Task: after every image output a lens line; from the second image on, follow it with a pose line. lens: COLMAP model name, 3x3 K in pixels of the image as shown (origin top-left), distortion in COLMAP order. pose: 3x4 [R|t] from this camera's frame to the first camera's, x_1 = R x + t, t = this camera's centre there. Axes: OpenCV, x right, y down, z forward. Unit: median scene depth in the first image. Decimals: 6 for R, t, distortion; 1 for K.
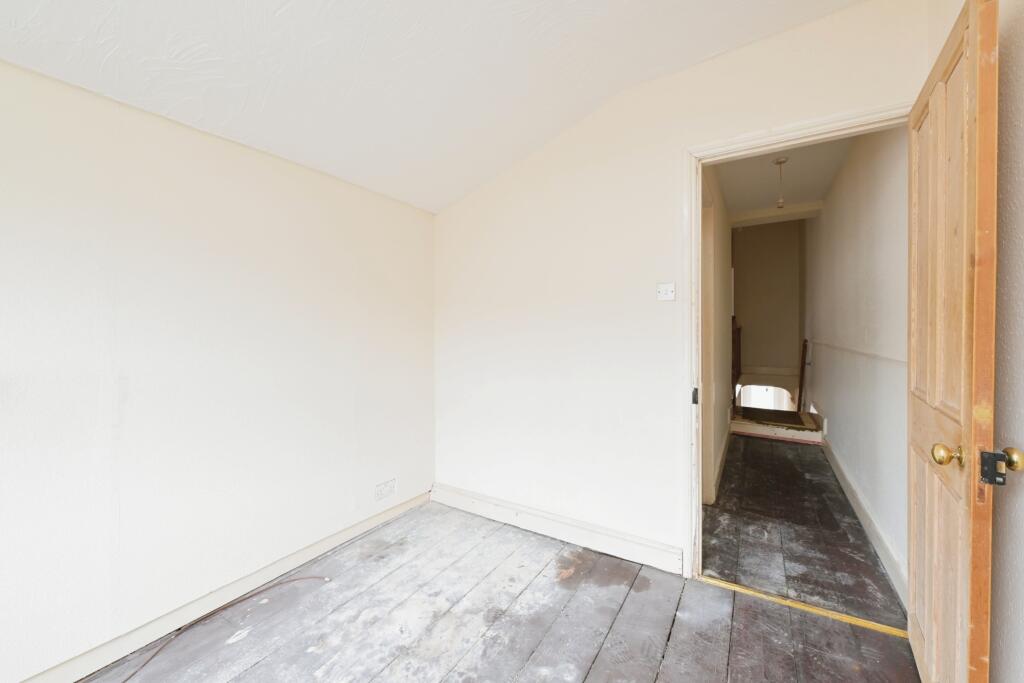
lens RADIAL K [[404.8, 0, 508.4], [0, 404.8, 337.0], [0, 0, 1]] dist [0.000848, 0.000092]
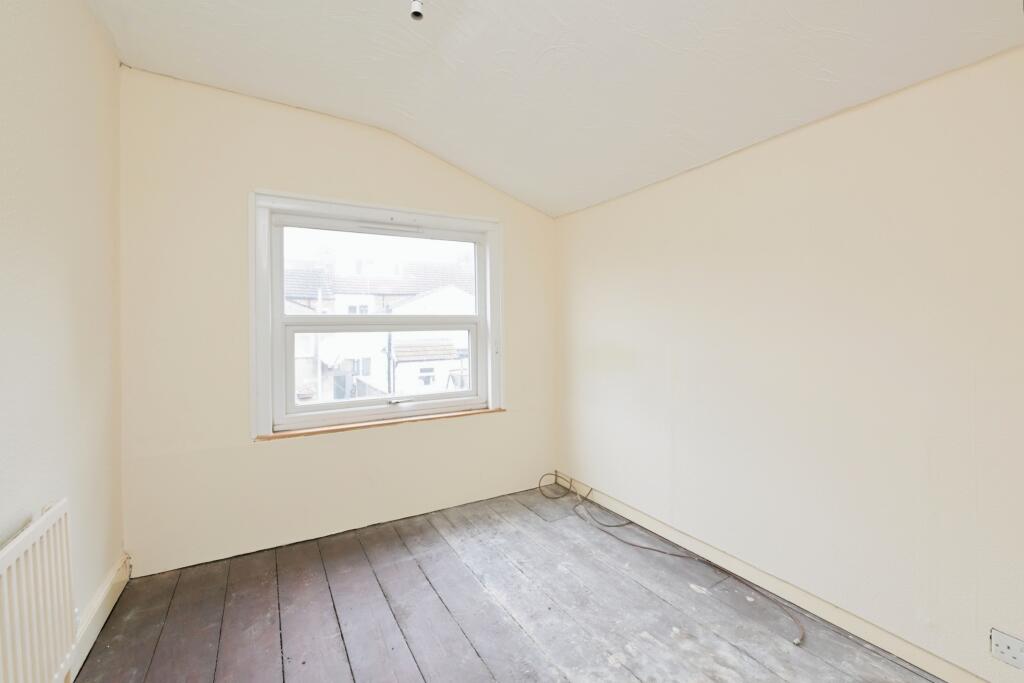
lens RADIAL K [[404.8, 0, 507.8], [0, 404.8, 334.8], [0, 0, 1]] dist [0.000848, 0.000092]
pose [[-0.454809, 0.008113, -0.890552, 0.575892], [-0.017295, 0.999689, 0.017940, 0.009187], [0.890421, 0.023561, -0.454528, 0.993876]]
